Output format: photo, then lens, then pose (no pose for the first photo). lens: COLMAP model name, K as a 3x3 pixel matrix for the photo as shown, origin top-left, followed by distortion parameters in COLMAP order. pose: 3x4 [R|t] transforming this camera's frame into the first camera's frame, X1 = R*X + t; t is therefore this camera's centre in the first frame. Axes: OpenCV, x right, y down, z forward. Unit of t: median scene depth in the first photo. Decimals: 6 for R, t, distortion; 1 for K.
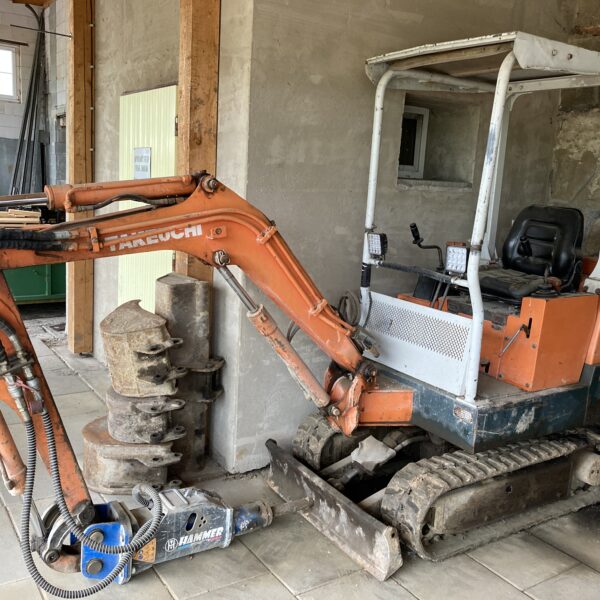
lens RADIAL K [[665.1, 0, 300.7], [0, 665.1, 298.8], [0, 0, 1]] dist [0.053481, 0.000000]
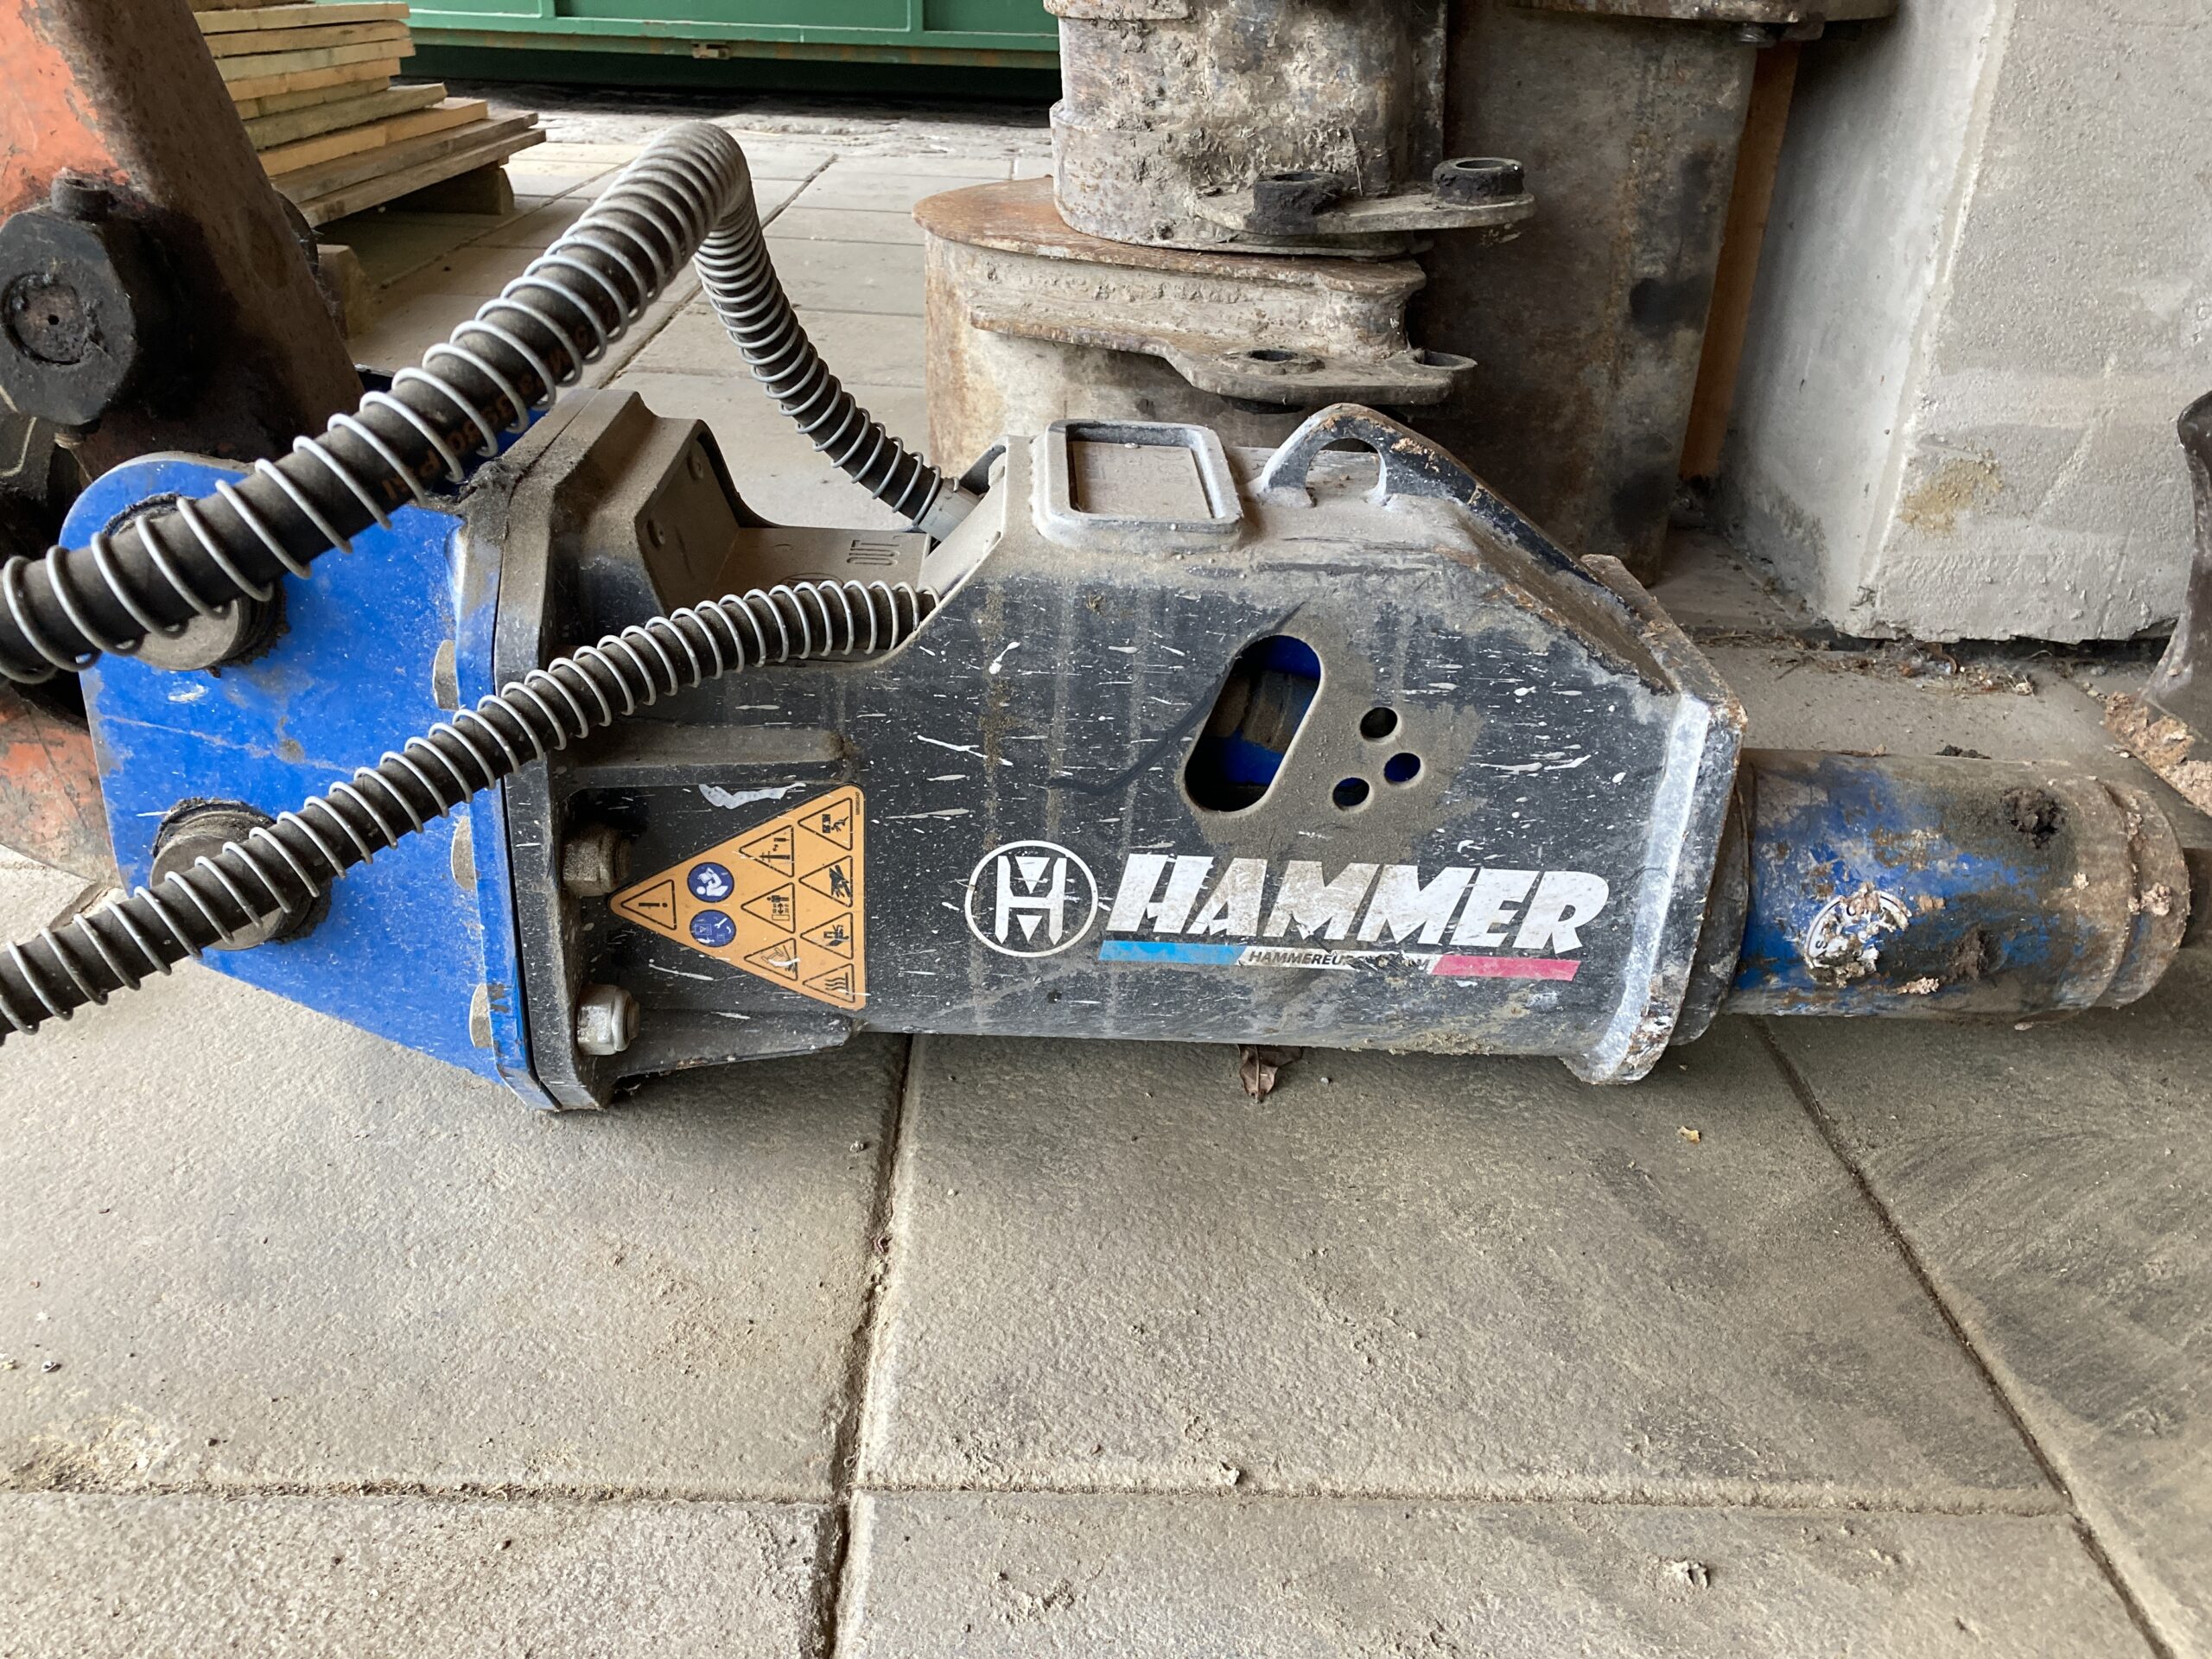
lens RADIAL K [[1814.1, 0, 1099.5], [0, 1814.1, 822.8], [0, 0, 1]] dist [-0.010777, 0.019728]
pose [[0.845909, 0.204864, -0.492412, -0.051181], [-0.087101, 0.963952, 0.251414, 0.271859], [0.526167, -0.169784, 0.833260, 0.741268]]
